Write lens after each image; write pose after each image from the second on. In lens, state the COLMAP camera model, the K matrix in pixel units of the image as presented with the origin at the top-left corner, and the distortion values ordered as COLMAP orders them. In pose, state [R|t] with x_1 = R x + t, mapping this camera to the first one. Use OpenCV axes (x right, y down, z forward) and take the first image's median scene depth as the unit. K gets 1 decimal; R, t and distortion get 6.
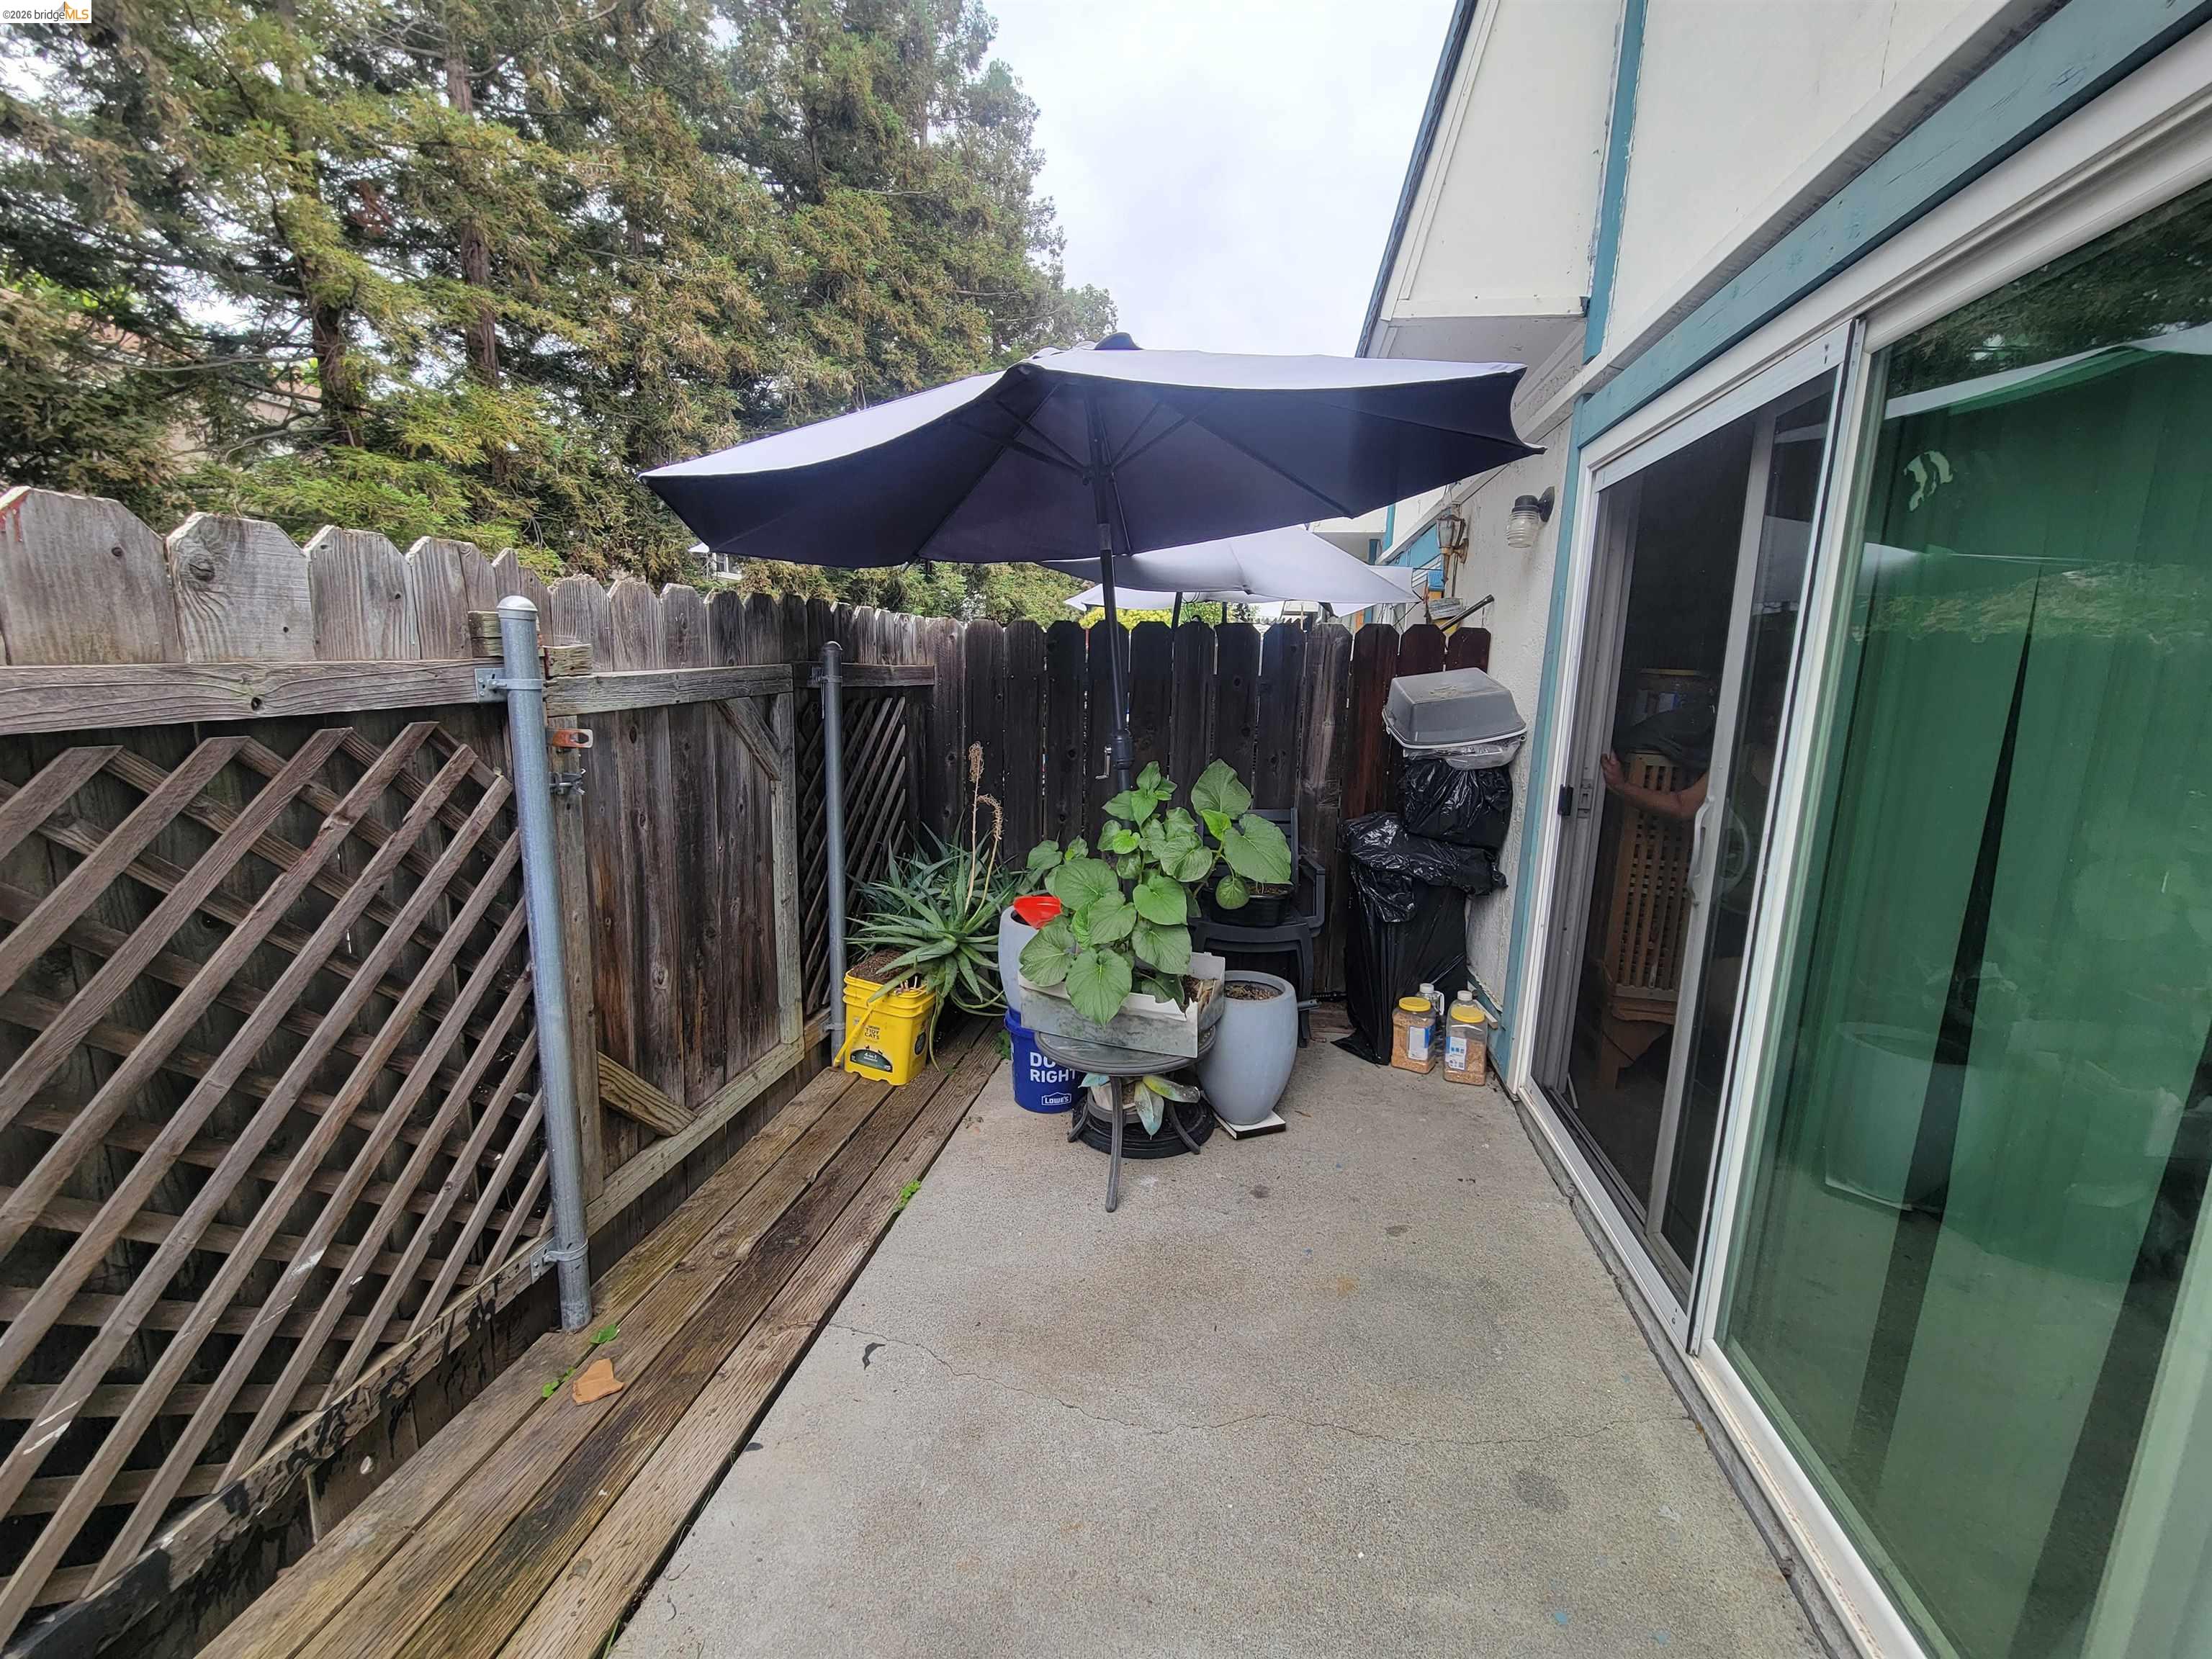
lens RADIAL K [[900.2, 0, 1102.5], [0, 900.2, 822.7], [0, 0, 1]] dist [0.000131, -0.000007]
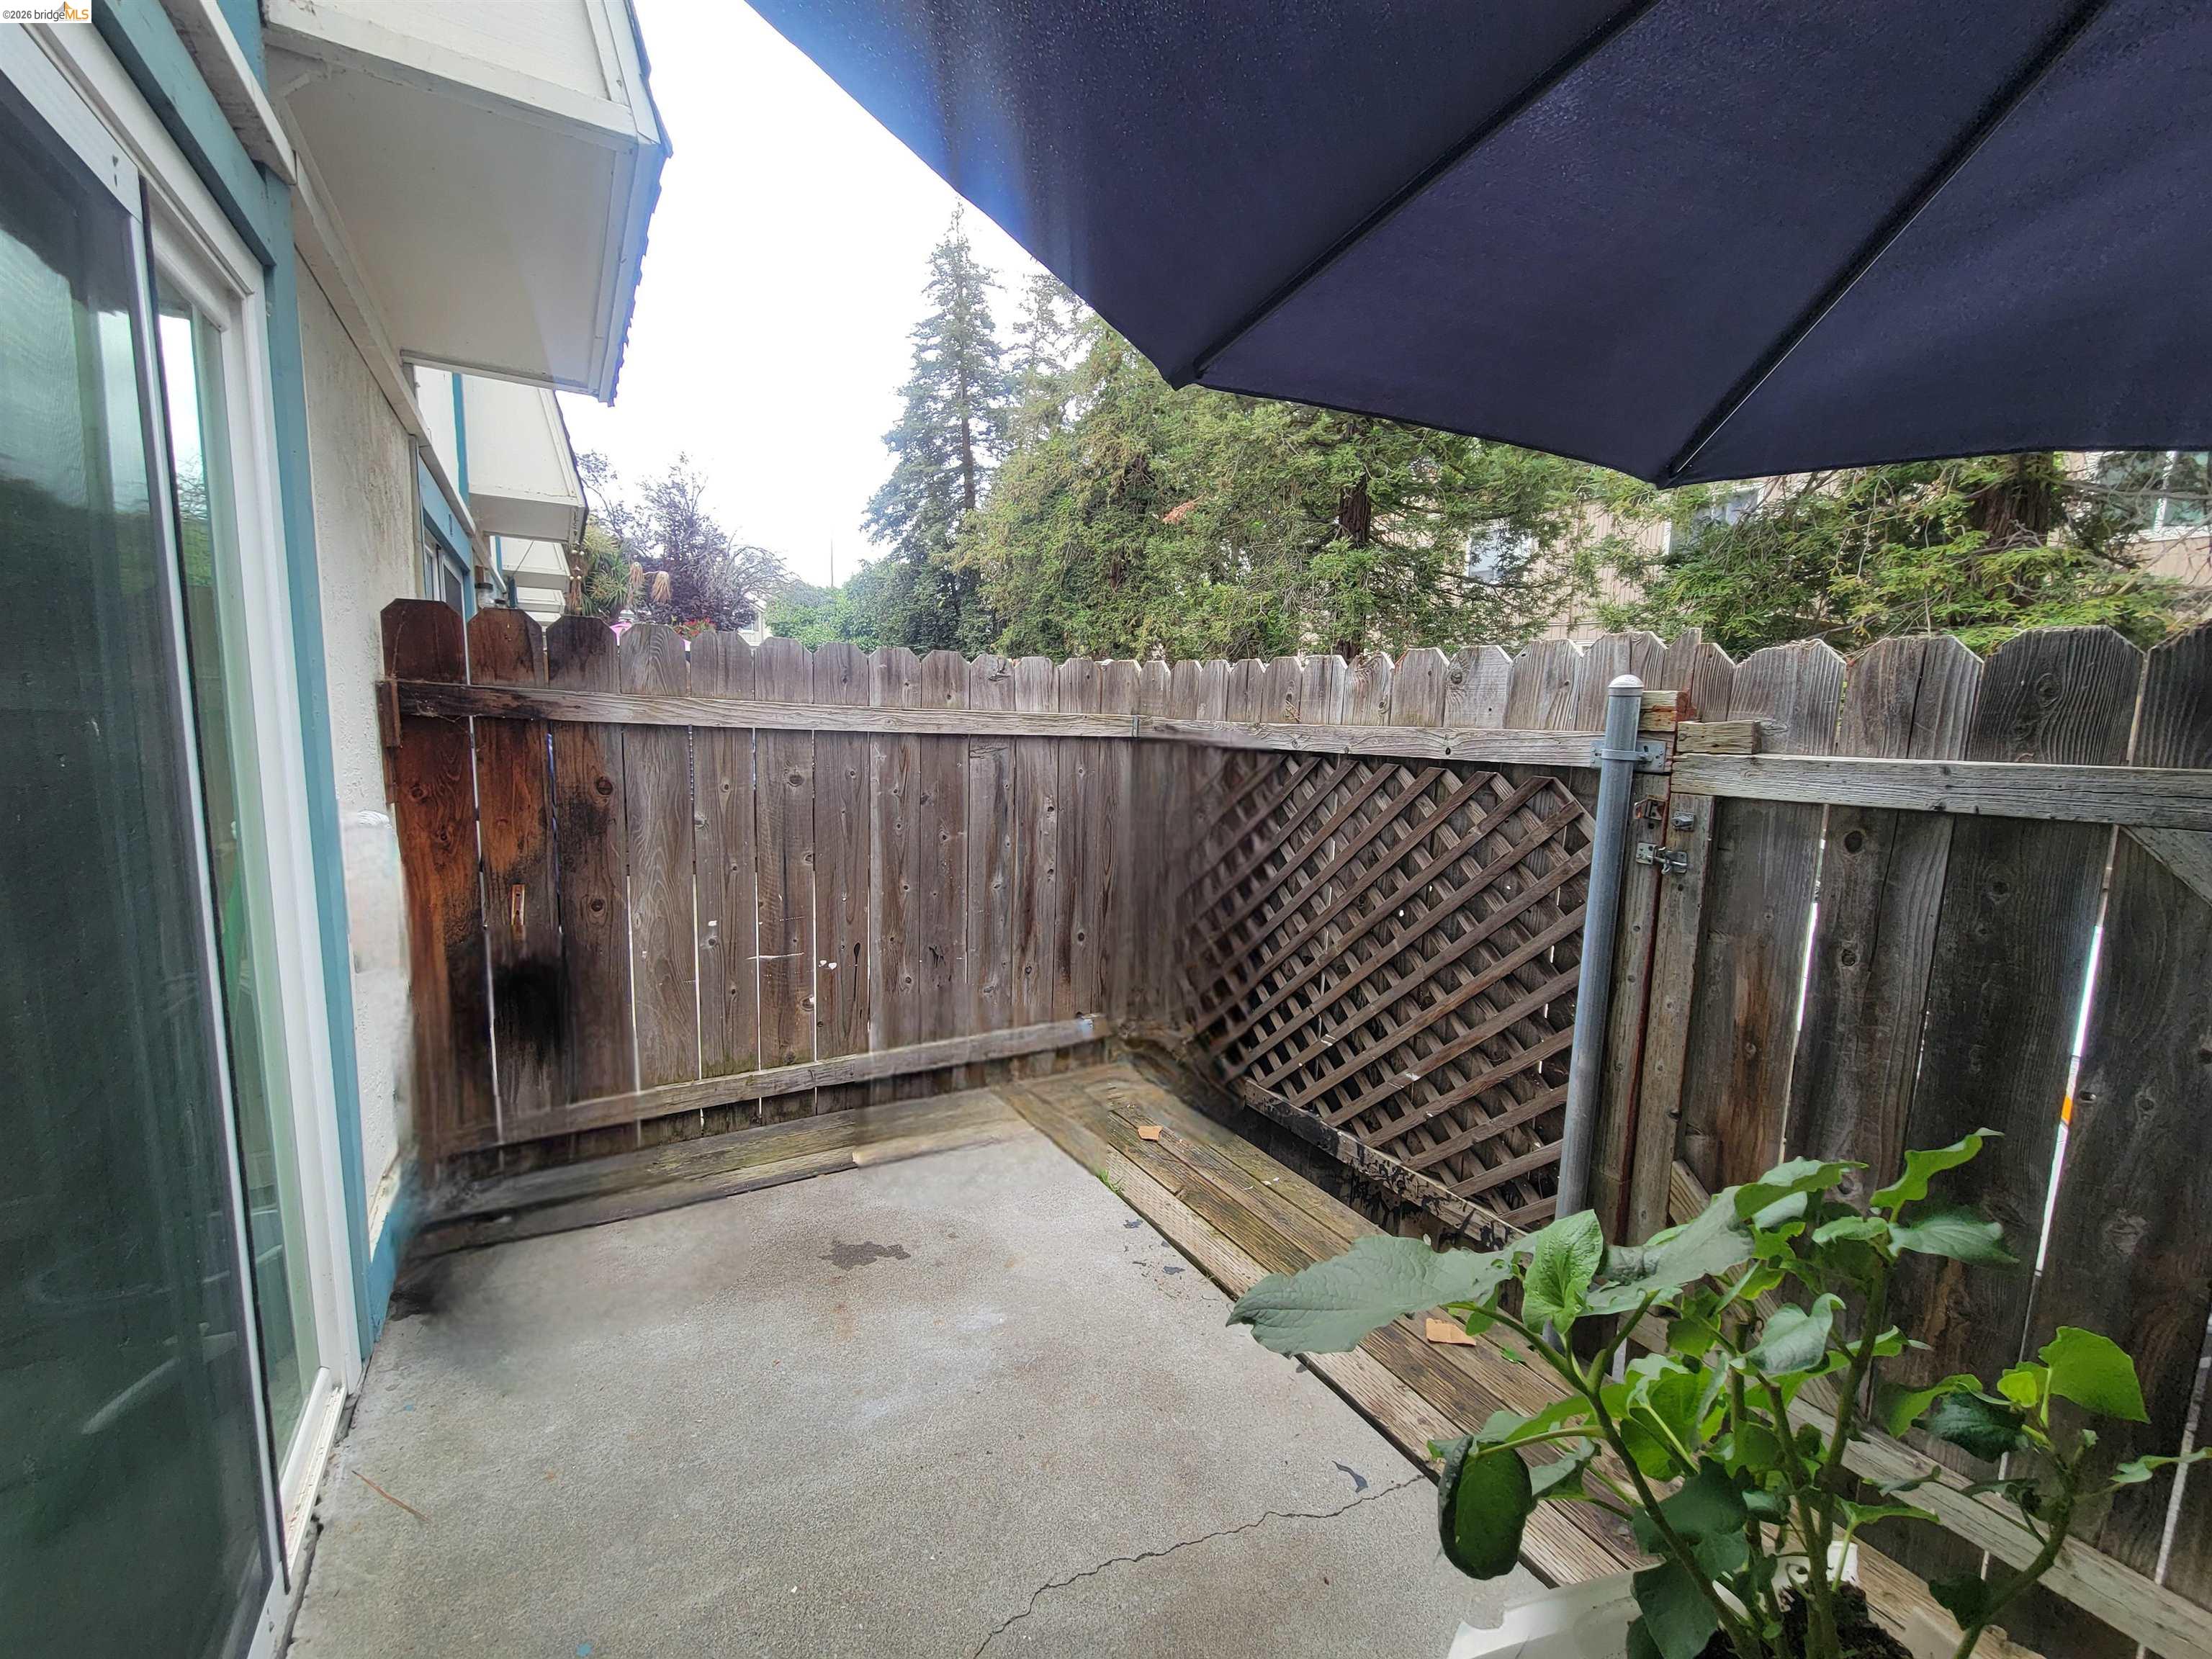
lens RADIAL K [[900.2, 0, 1102.5], [0, 900.2, 822.7], [0, 0, 1]] dist [0.000131, -0.000007]
pose [[-0.754178, 0.033036, -0.655839, 0.645957], [-0.167599, 0.955974, 0.240883, -0.275490], [0.634923, 0.291587, -0.715437, 1.663647]]
